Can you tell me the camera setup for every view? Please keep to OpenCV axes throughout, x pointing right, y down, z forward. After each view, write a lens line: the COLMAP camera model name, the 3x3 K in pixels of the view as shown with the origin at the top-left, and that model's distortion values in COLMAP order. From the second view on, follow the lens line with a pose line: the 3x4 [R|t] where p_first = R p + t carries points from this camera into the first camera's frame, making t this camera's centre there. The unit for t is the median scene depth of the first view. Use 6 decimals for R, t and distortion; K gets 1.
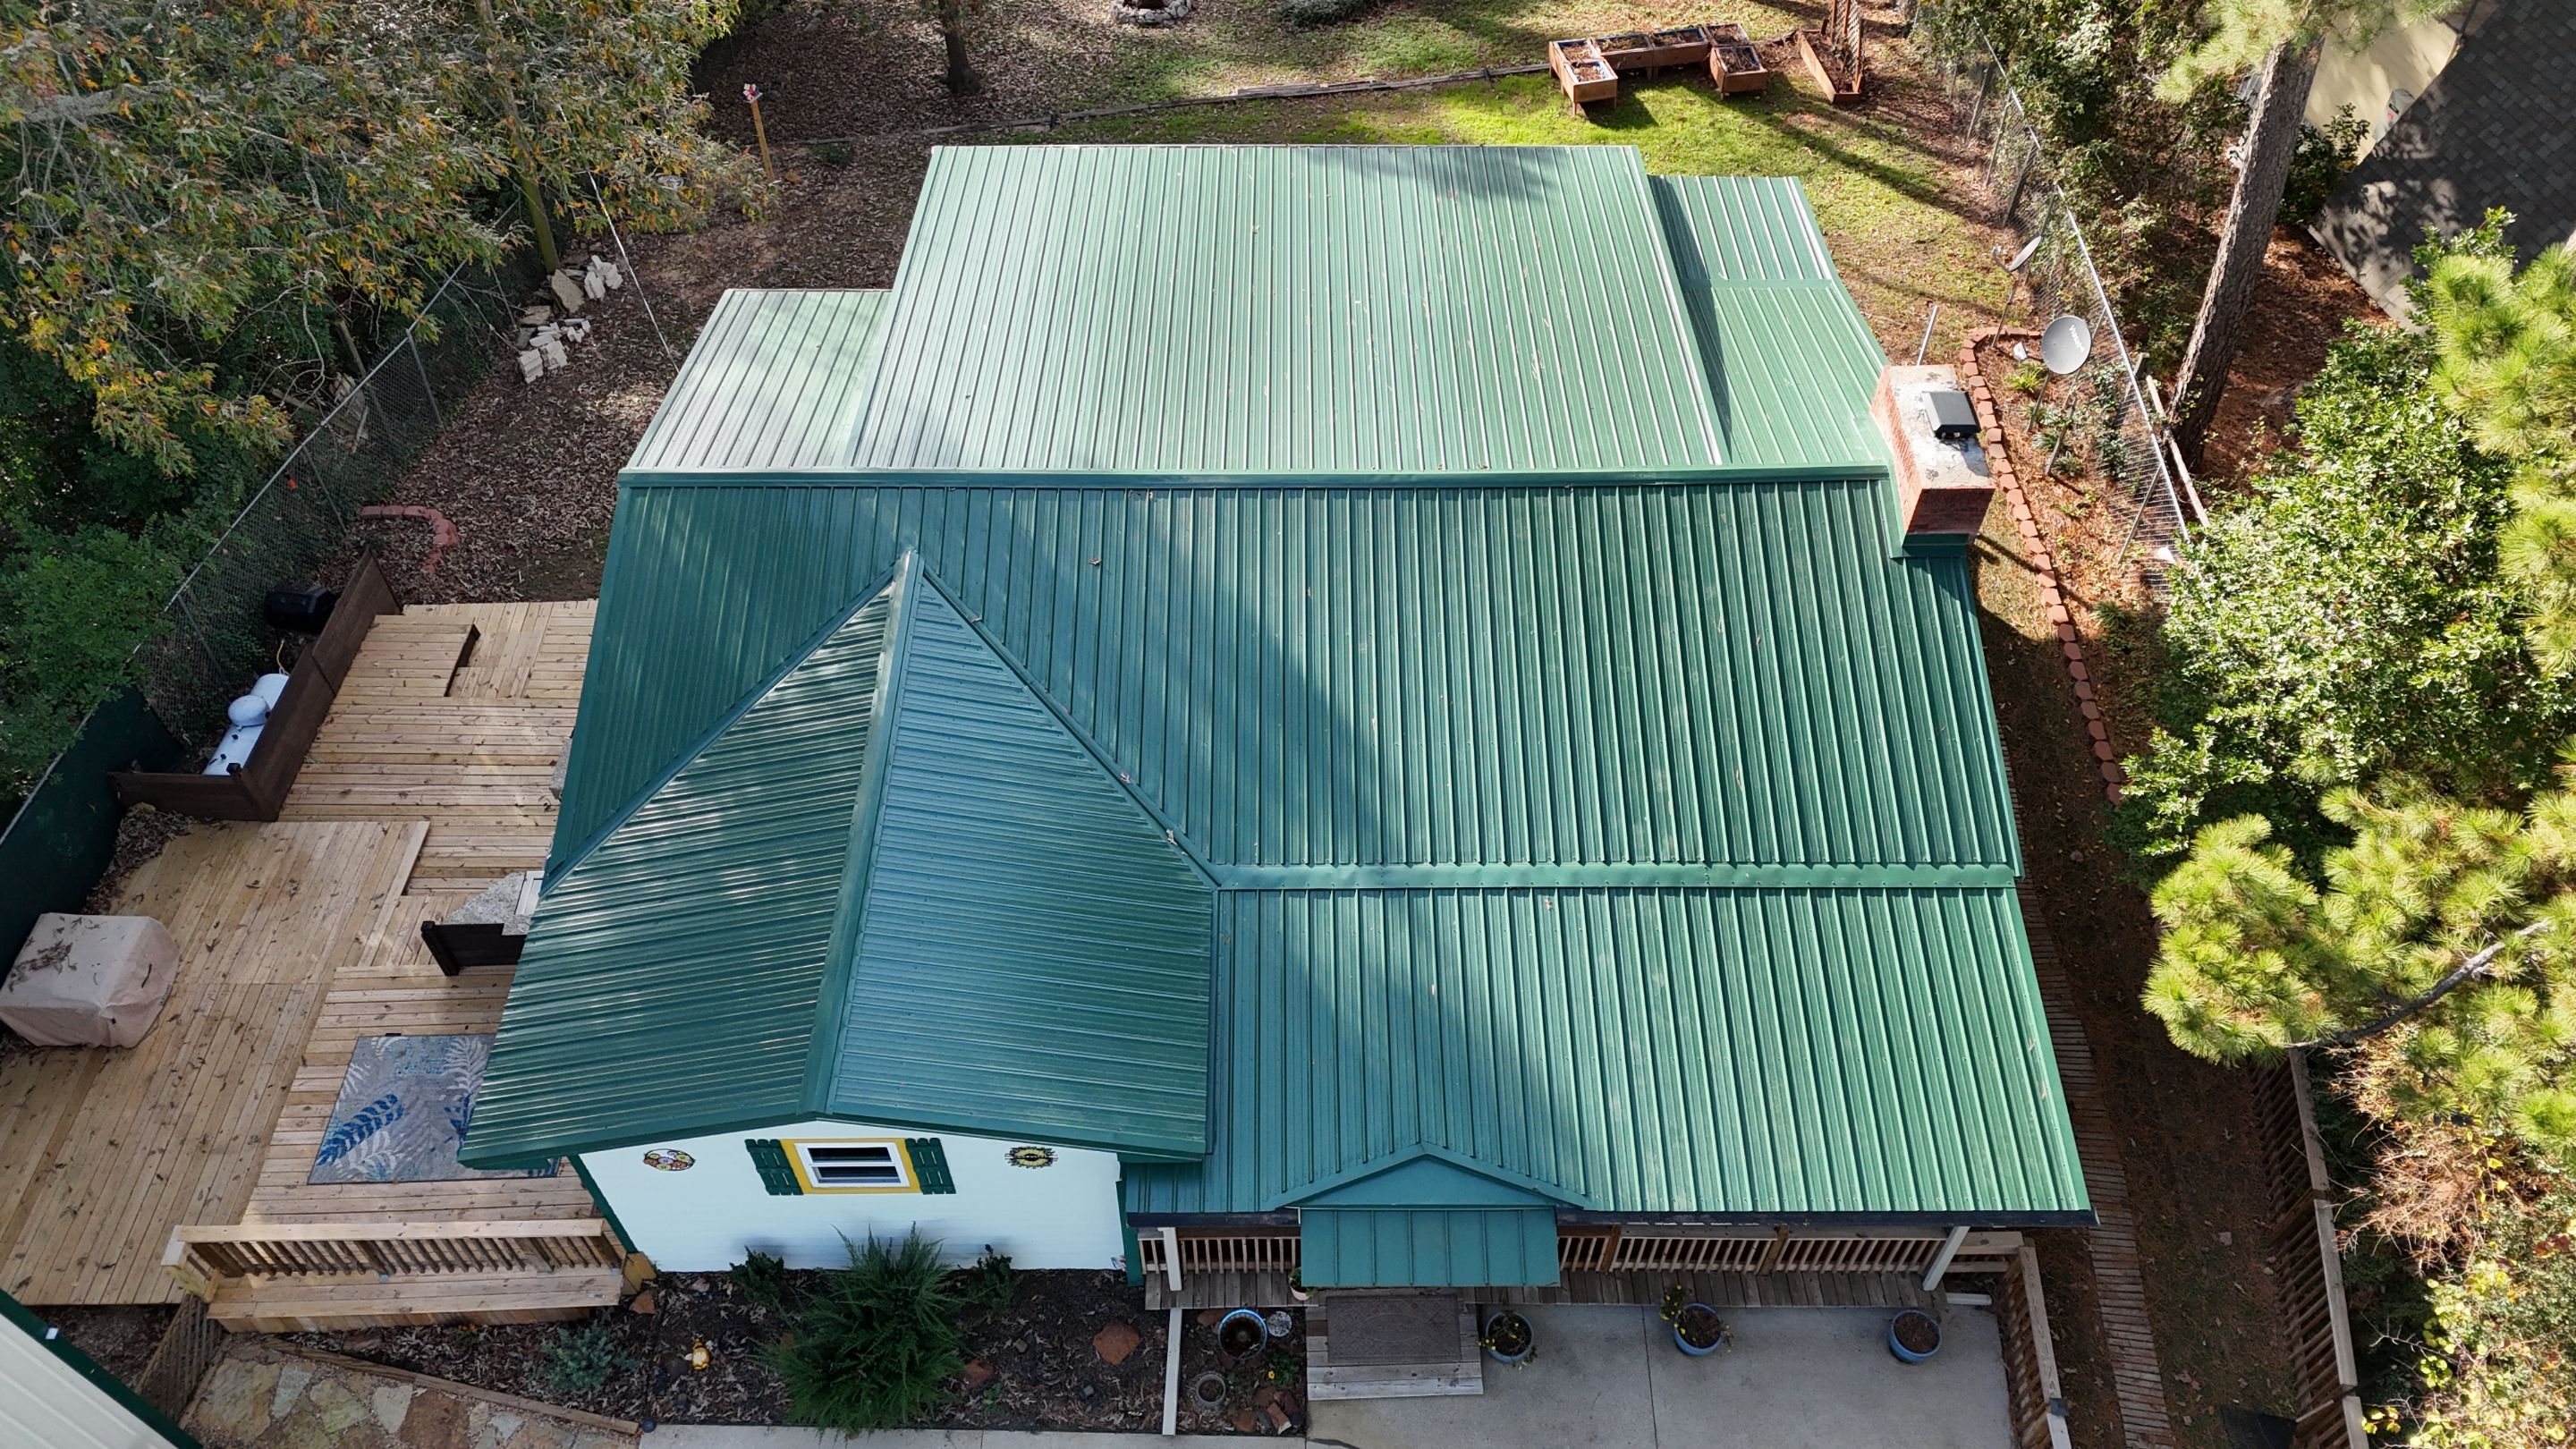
lens RADIAL K [[1886.0, 0, 1288.0], [0, 1886.0, 724.5], [0, 0, 1]] dist [0.078570, -0.066061]
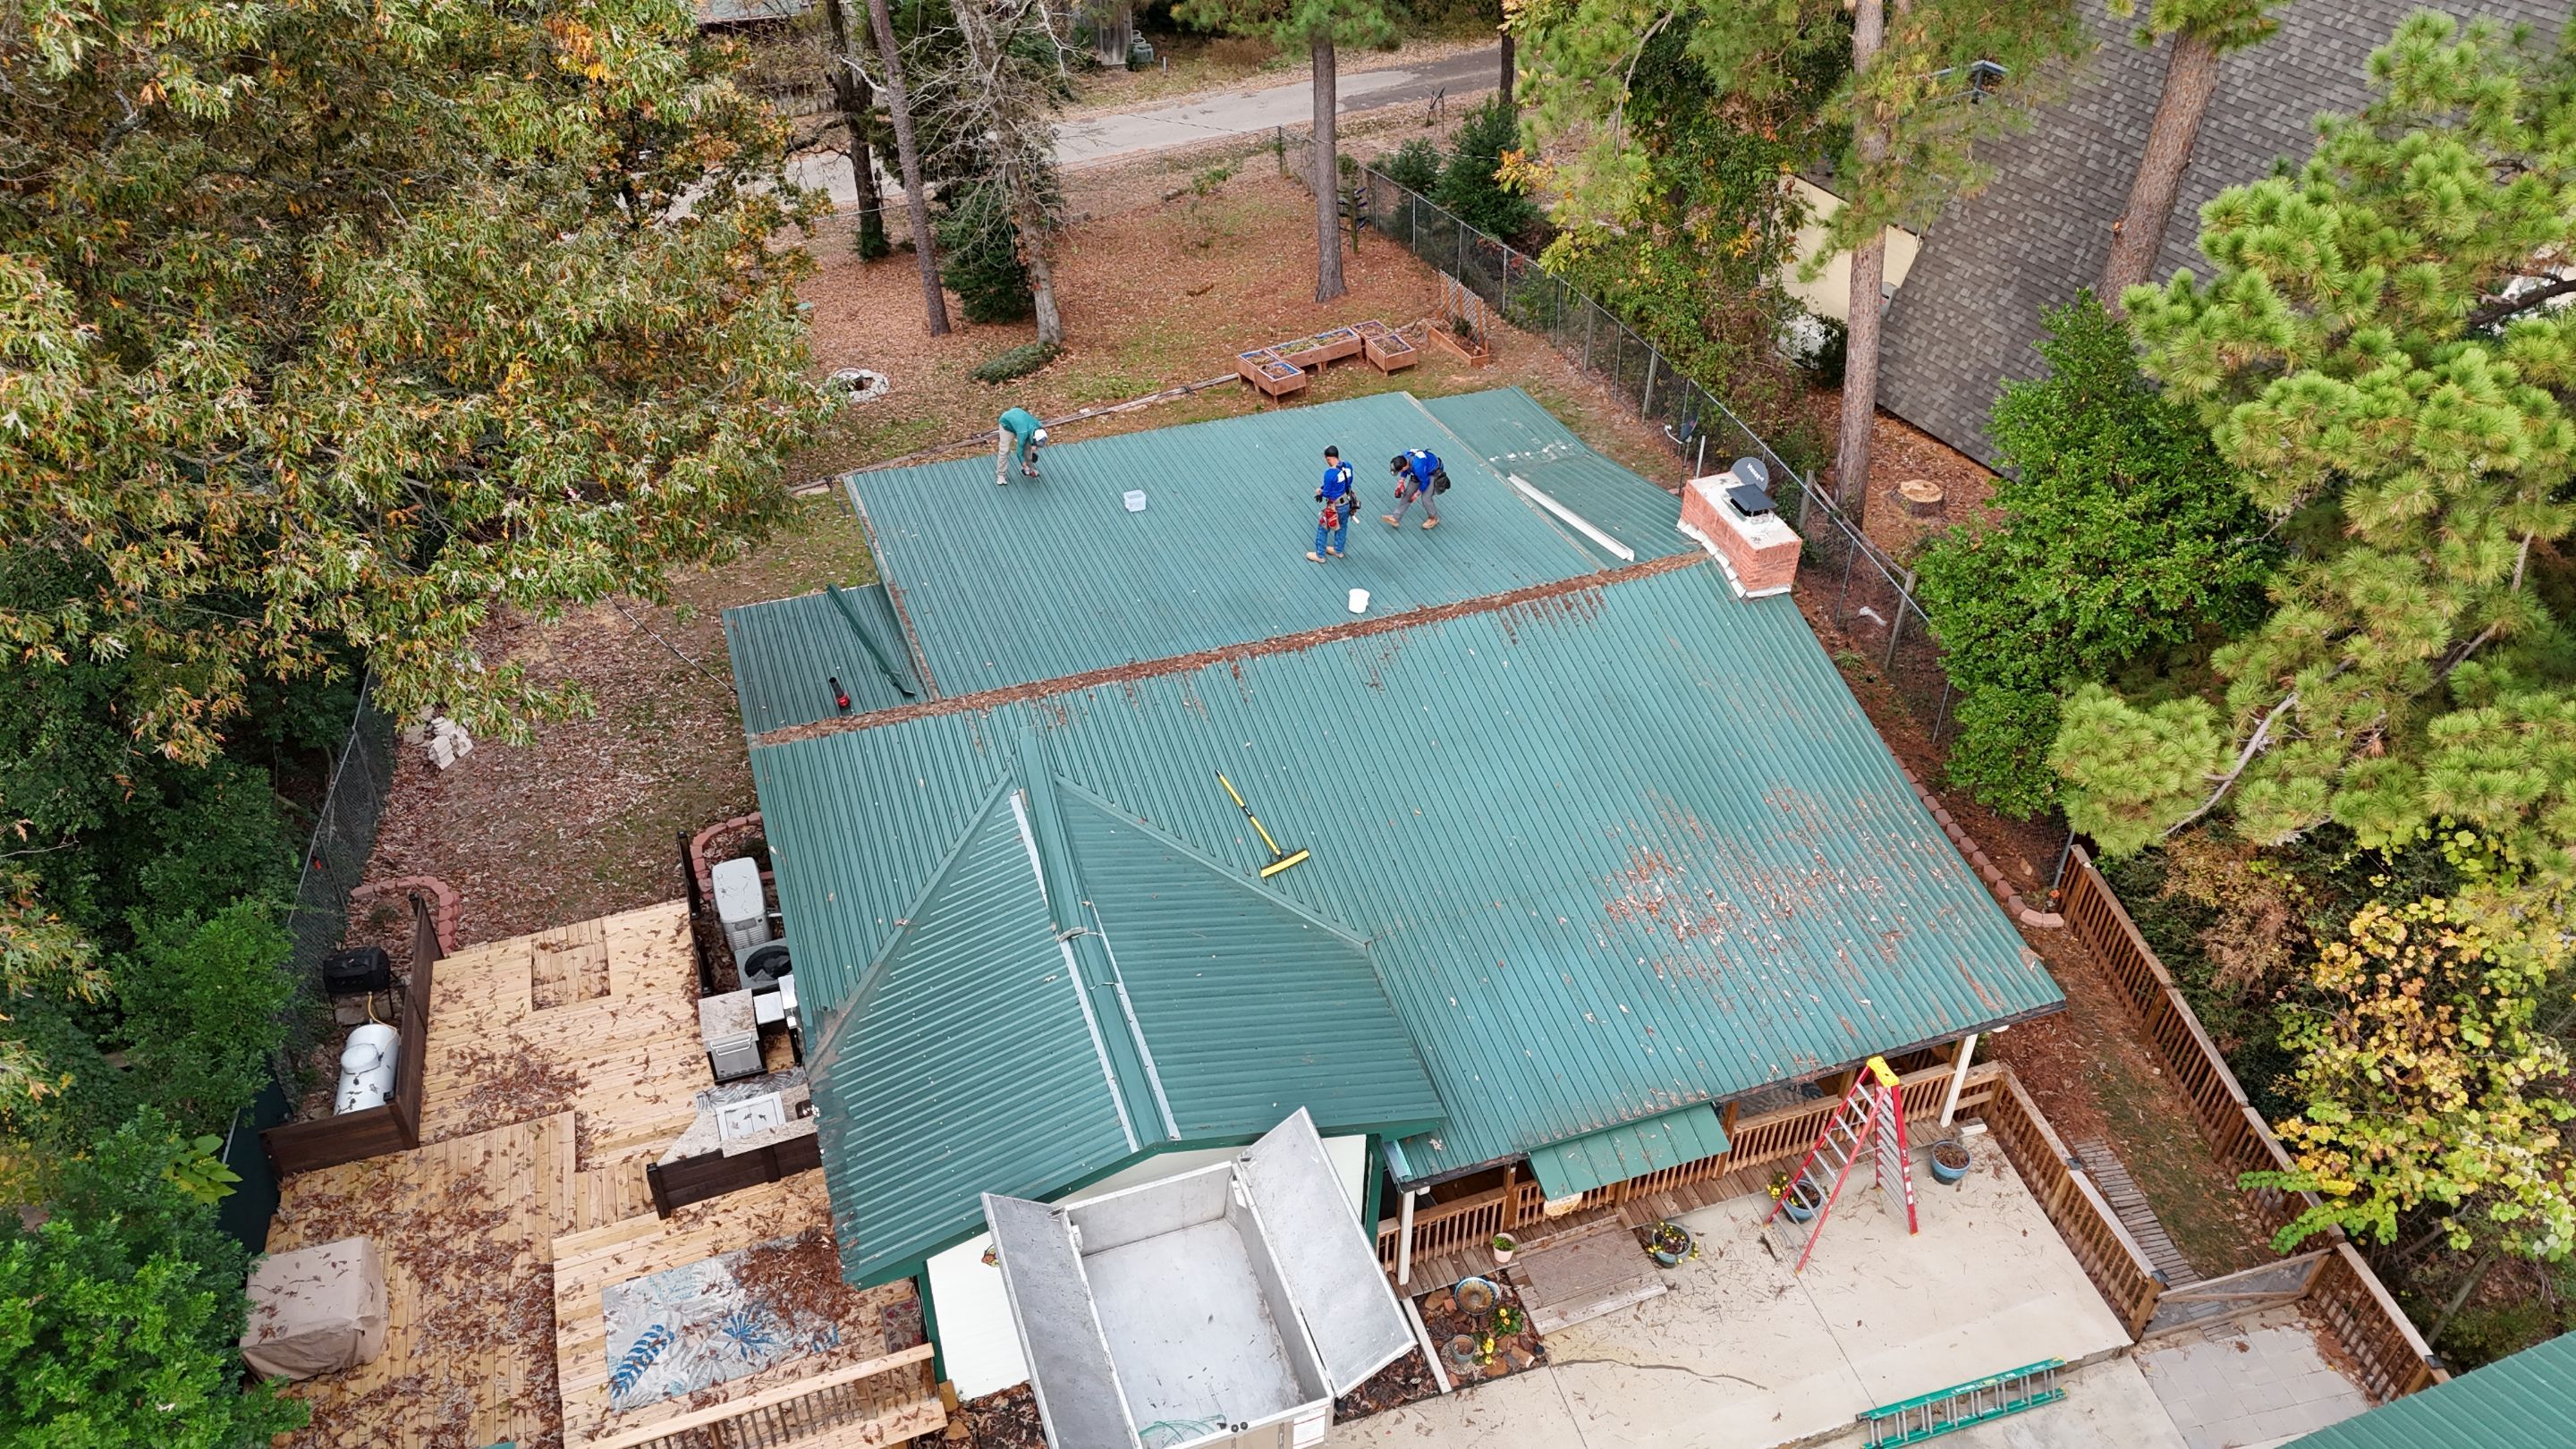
lens RADIAL K [[1886.0, 0, 1288.0], [0, 1886.0, 724.5], [0, 0, 1]] dist [0.078570, -0.066061]
pose [[0.945293, -0.194926, 0.261581, -0.369676], [0.243512, 0.955203, -0.168192, 0.146034], [-0.217078, 0.222688, 0.950414, -0.188249]]
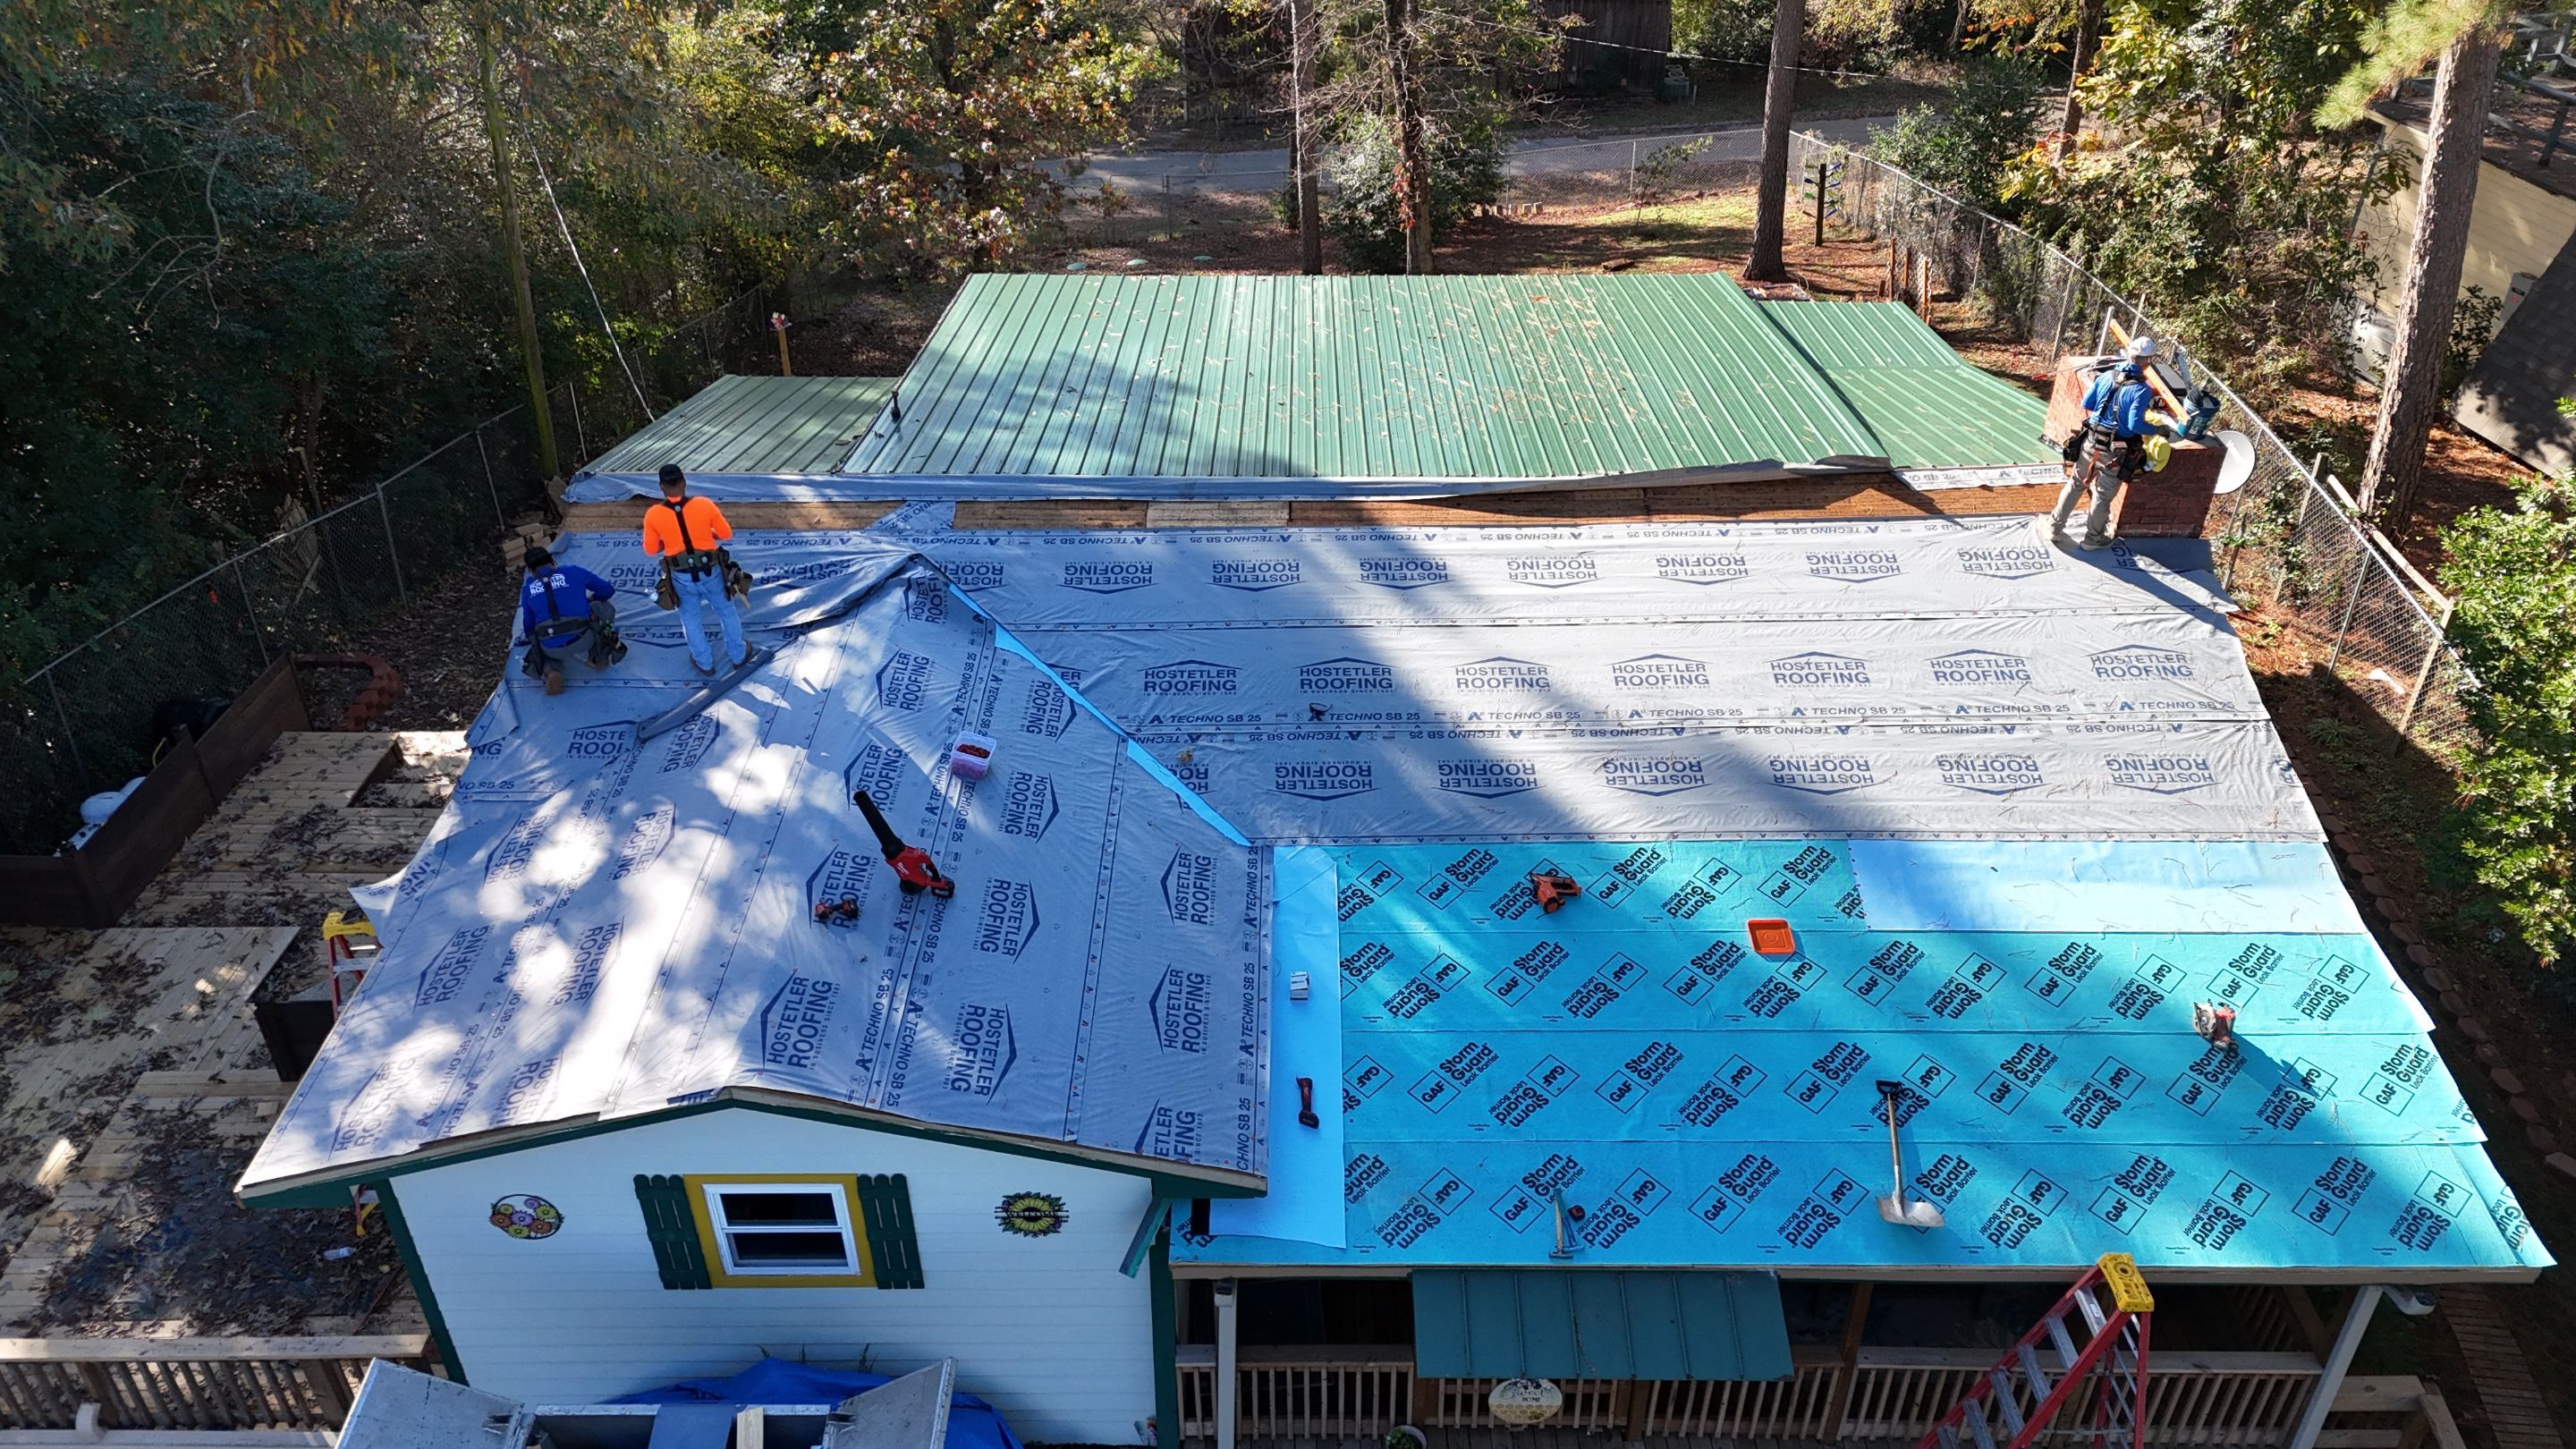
lens RADIAL K [[1863.5, 0, 1292.2], [0, 1863.5, 739.4], [0, 0, 1]] dist [0.112985, -0.113656]
pose [[0.999989, 0.001231, -0.004450, -0.031349], [-0.002392, 0.962526, -0.271181, 0.228505], [0.003950, 0.271188, 0.962518, 0.245818]]
